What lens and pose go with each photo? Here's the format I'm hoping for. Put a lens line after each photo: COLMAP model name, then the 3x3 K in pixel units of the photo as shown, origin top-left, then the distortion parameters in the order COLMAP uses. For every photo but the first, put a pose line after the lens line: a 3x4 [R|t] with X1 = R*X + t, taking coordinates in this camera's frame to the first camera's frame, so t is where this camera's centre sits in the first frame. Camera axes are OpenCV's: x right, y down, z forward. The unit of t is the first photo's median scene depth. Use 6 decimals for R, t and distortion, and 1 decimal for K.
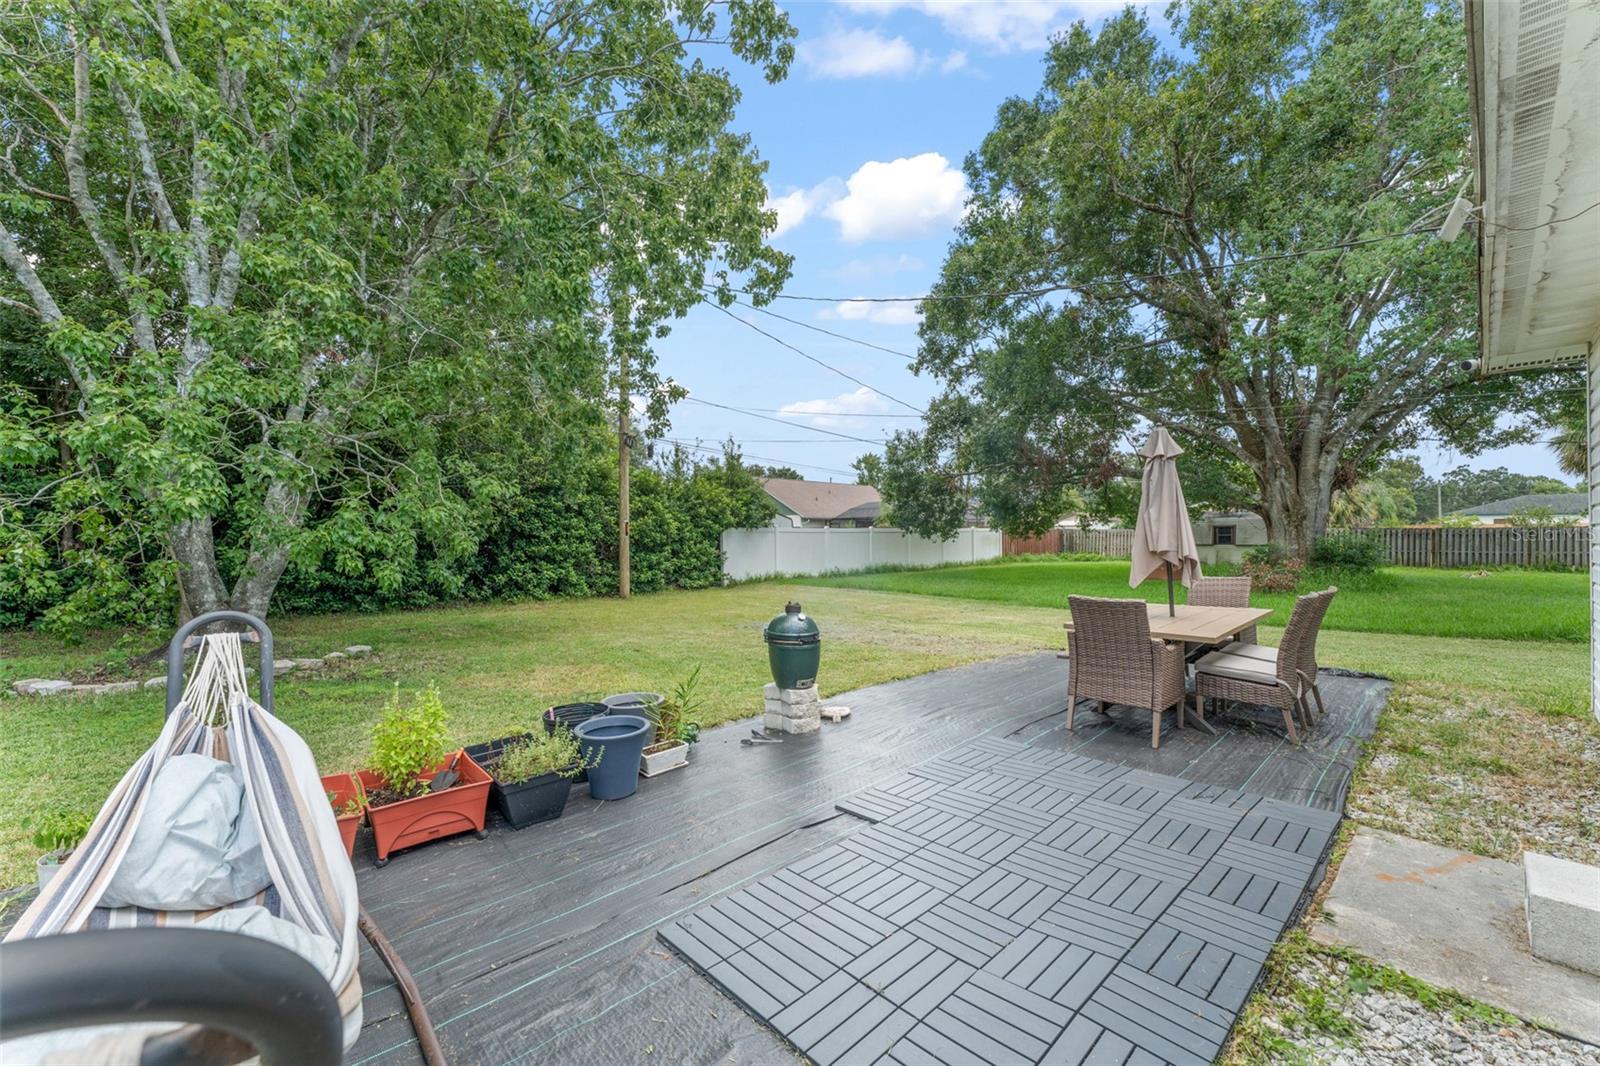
lens RADIAL K [[636.2, 0, 802.3], [0, 636.2, 531.3], [0, 0, 1]] dist [-0.000287, 0.000288]
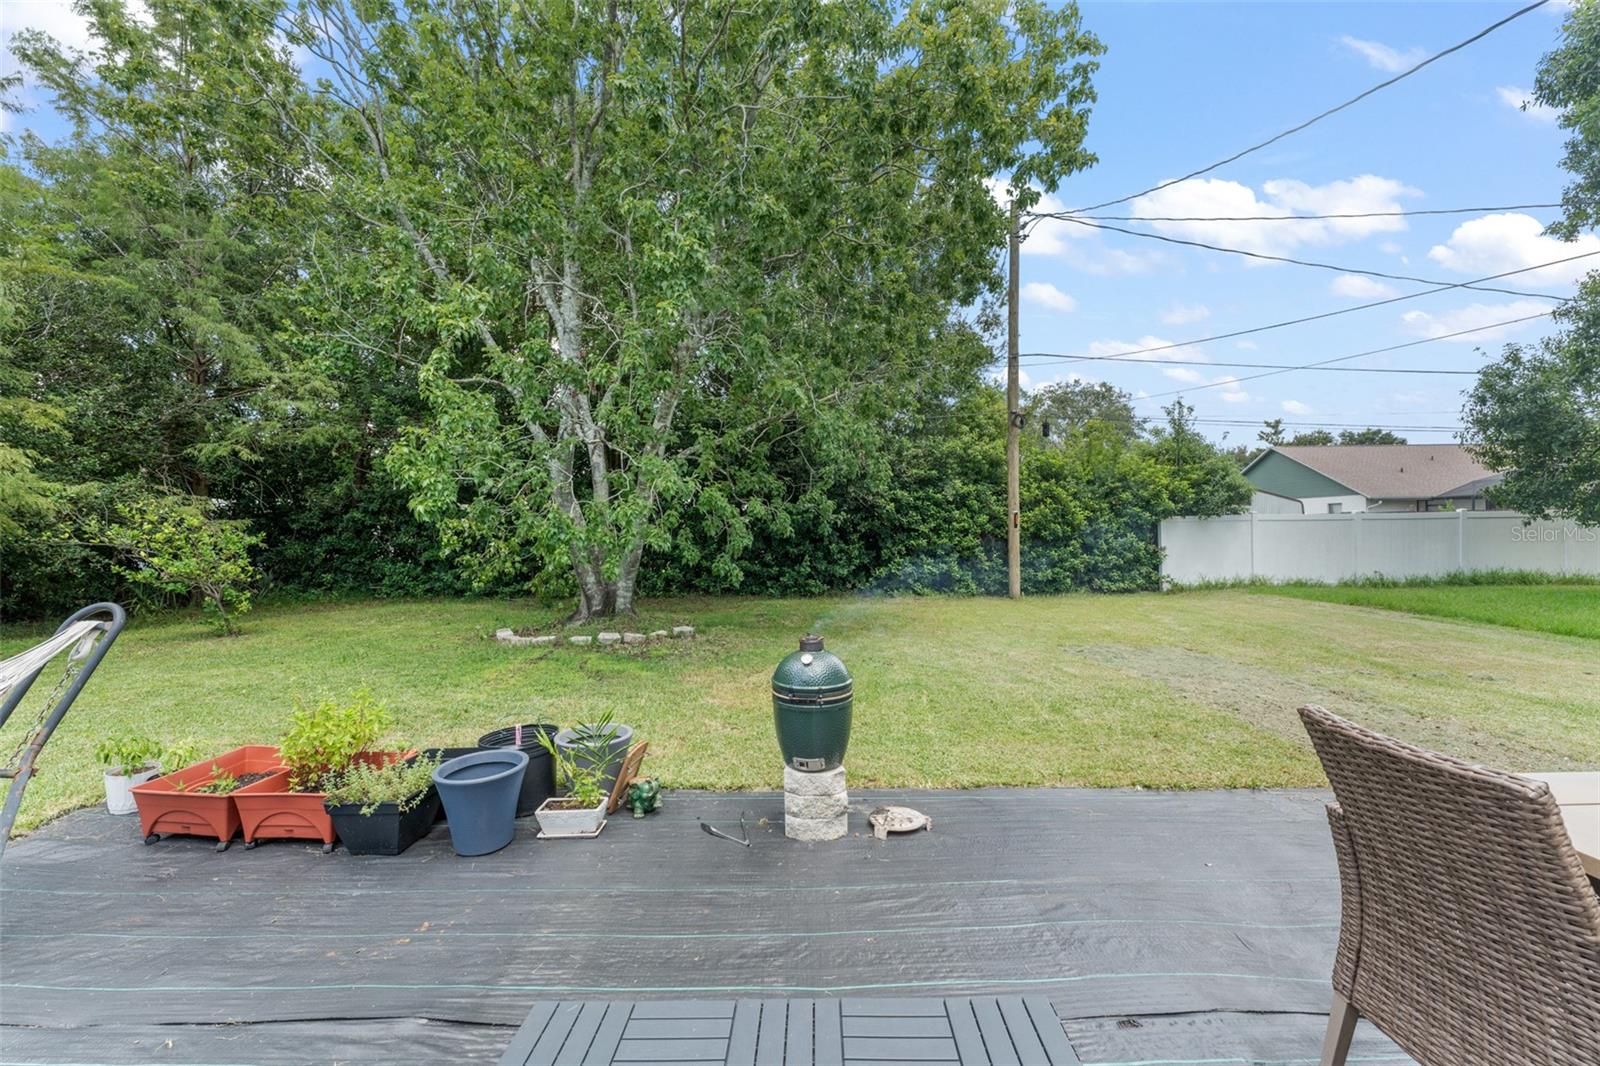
lens RADIAL K [[636.2, 0, 802.9], [0, 636.2, 536.2], [0, 0, 1]] dist [-0.000287, 0.000288]
pose [[0.710972, 0.001665, -0.703218, 0.119782], [0.014007, 0.999765, 0.016528, -0.000606], [0.703081, -0.021601, 0.710782, 0.143901]]
